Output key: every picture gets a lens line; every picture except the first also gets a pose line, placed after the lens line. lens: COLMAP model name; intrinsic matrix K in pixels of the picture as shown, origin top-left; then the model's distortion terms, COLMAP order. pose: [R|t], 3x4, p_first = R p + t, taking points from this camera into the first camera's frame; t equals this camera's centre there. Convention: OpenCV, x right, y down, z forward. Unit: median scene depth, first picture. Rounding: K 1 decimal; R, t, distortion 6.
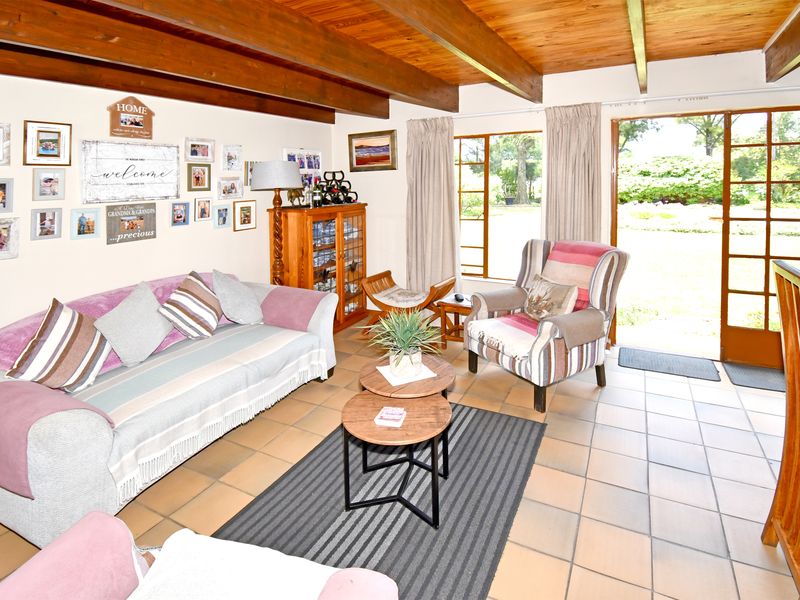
lens RADIAL K [[421.3, 0, 437.2], [0, 421.3, 237.3], [0, 0, 1]] dist [0.009186, -0.009428]
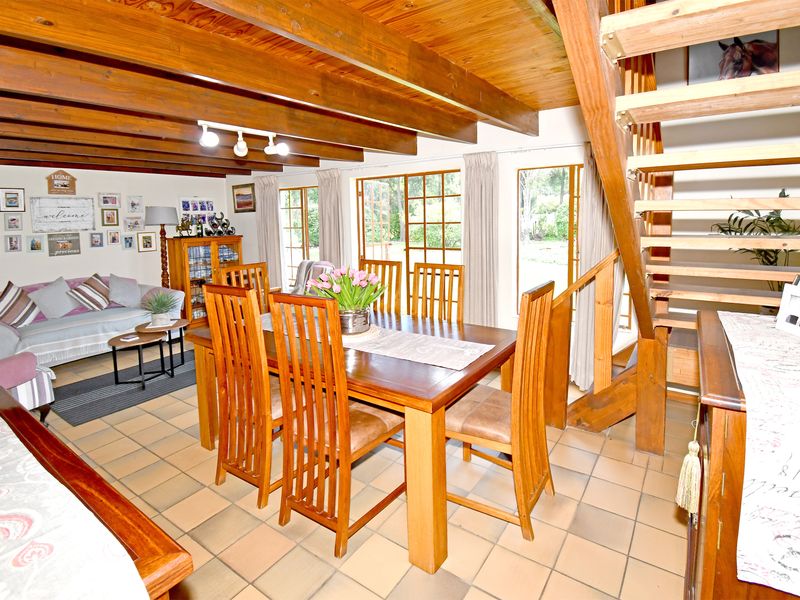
lens RADIAL K [[421.3, 0, 407.1], [0, 421.3, 296.4], [0, 0, 1]] dist [0.009186, -0.009428]
pose [[0.985453, 0.035706, -0.166156, 0.849394], [-0.026501, 0.998006, 0.057288, 0.037444], [0.167870, -0.052052, 0.984434, -0.419613]]
